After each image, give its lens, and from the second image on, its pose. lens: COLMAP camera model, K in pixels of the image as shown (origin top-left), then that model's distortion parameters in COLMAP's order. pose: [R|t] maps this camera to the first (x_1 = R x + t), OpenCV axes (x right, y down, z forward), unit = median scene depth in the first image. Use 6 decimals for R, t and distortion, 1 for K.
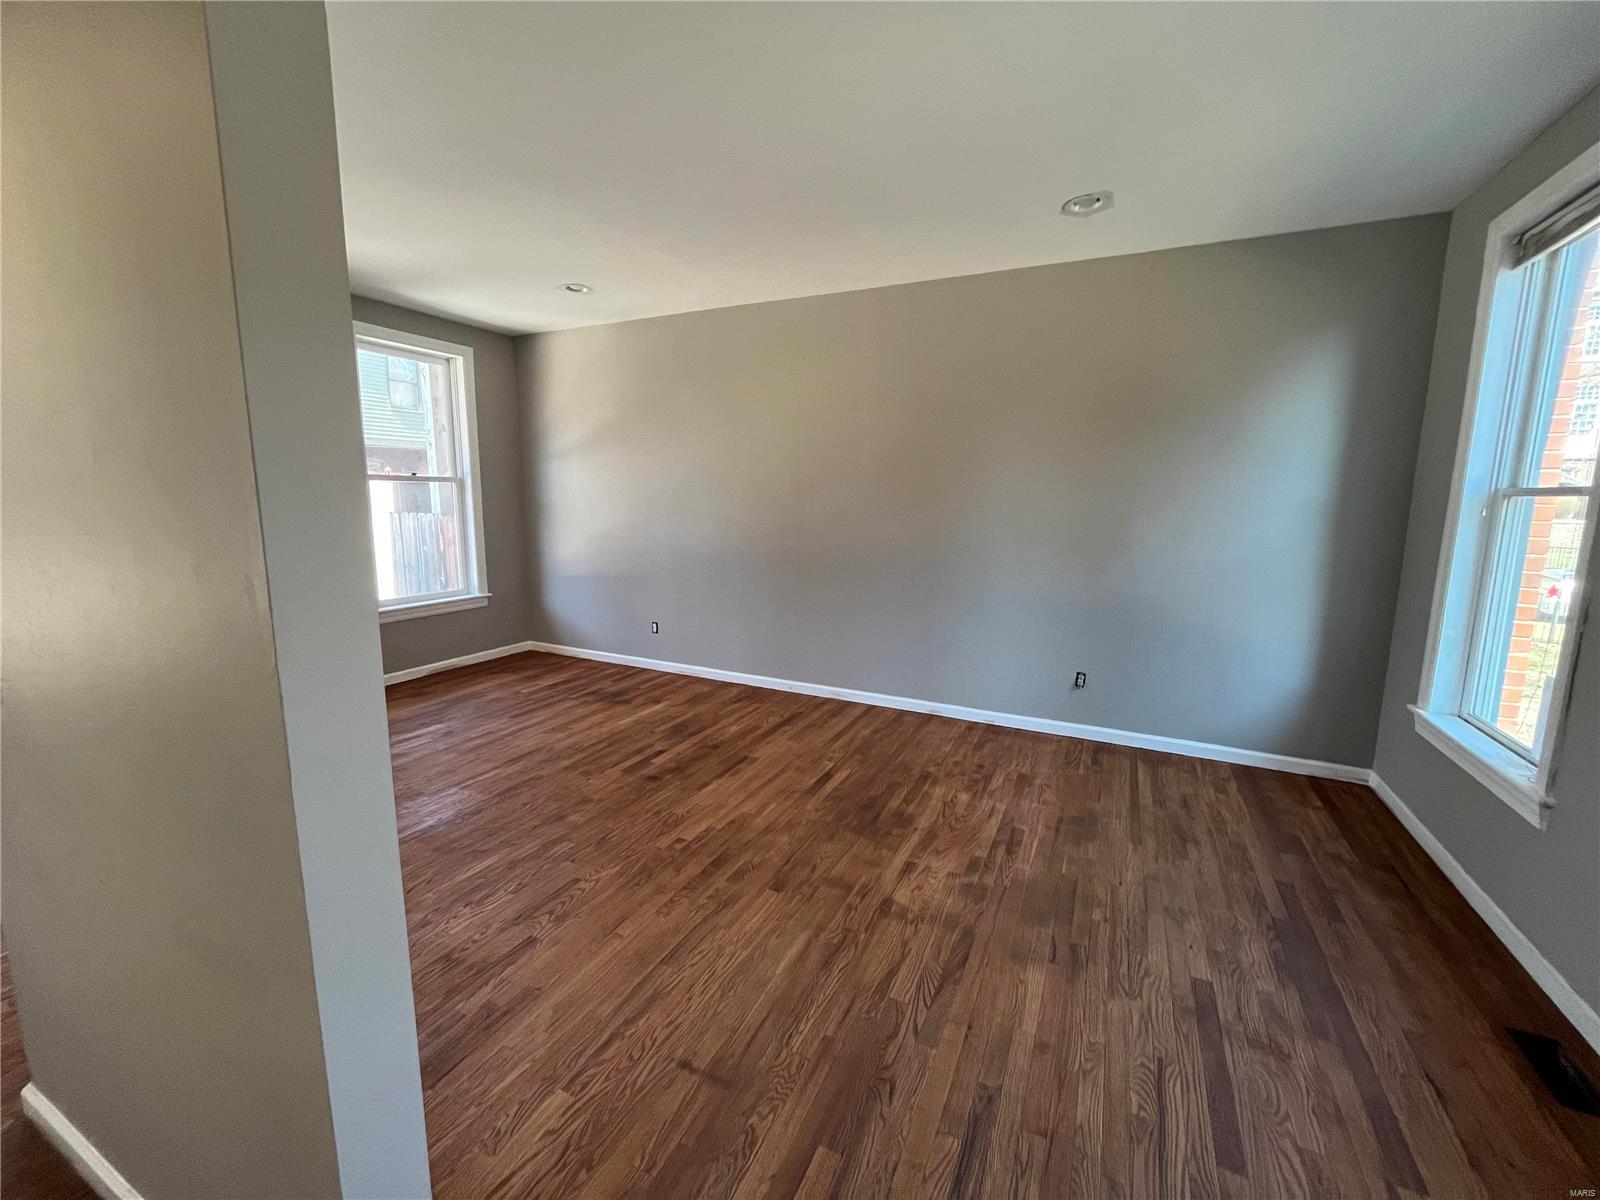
lens RADIAL K [[645.4, 0, 804.1], [0, 645.4, 591.8], [0, 0, 1]] dist [-0.001956, -0.000283]
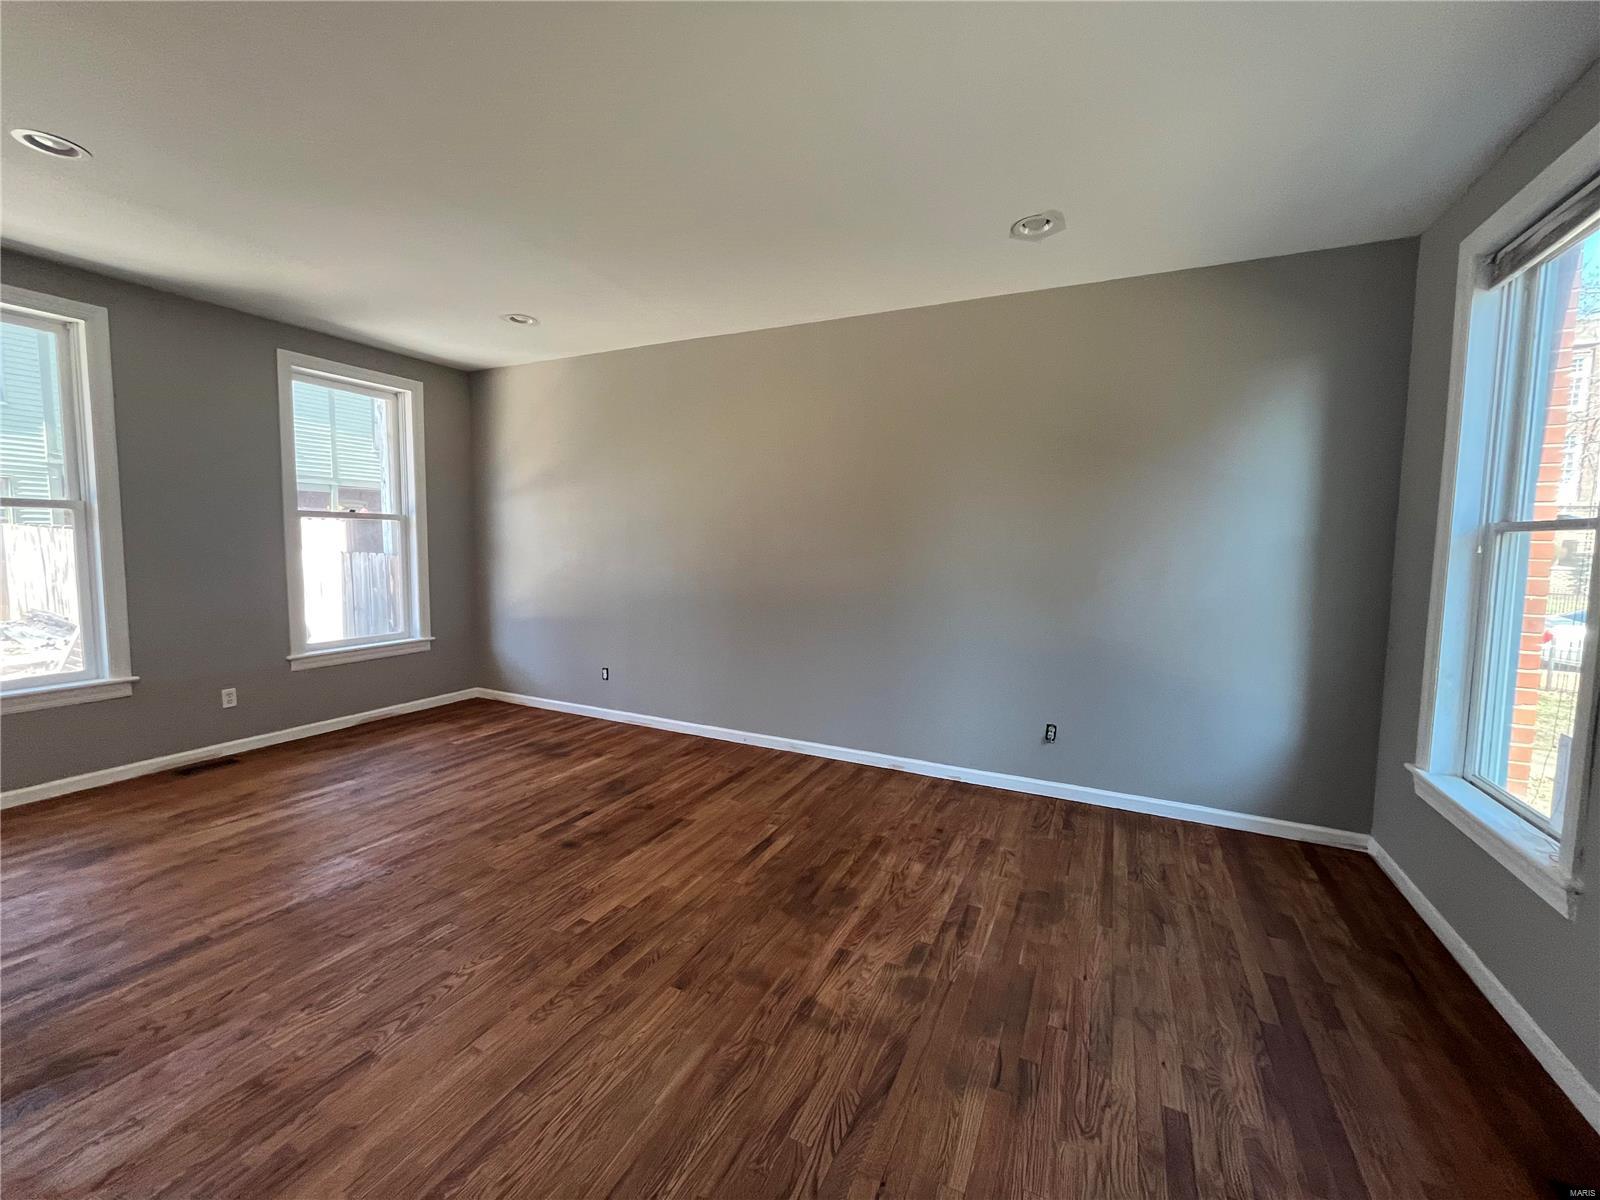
lens RADIAL K [[645.4, 0, 804.1], [0, 645.4, 591.8], [0, 0, 1]] dist [-0.001956, -0.000283]
pose [[0.999965, 0.003469, 0.007618, 0.076854], [-0.002932, 0.997583, -0.069419, 0.000939], [-0.007840, 0.069394, 0.997558, 0.079211]]
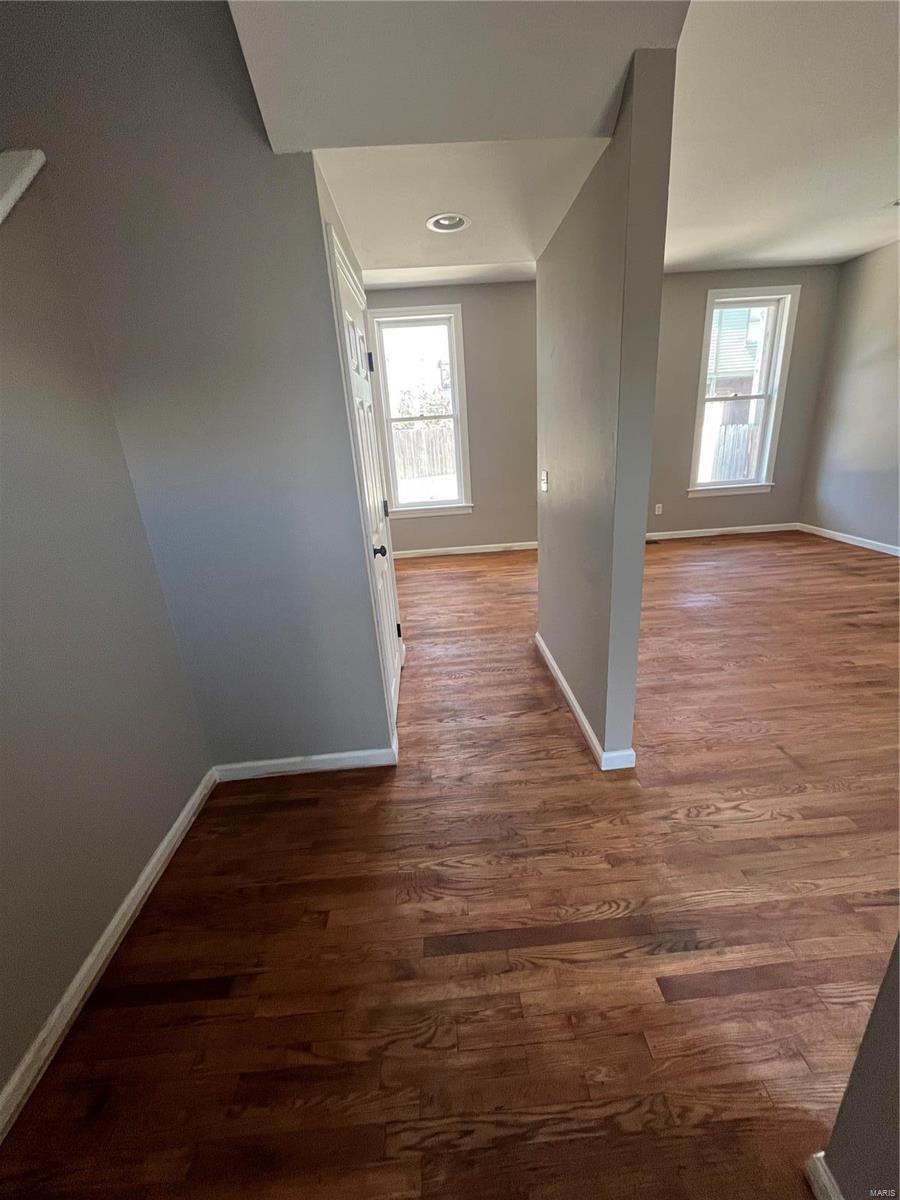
lens RADIAL K [[484.0, 0, 455.3], [0, 484.0, 602.4], [0, 0, 1]] dist [-0.001956, -0.000283]
pose [[0.481298, 0.251697, -0.839643, 0.178207], [-0.061452, 0.965220, 0.254115, 0.044151], [0.874400, -0.070707, 0.480026, -0.157763]]
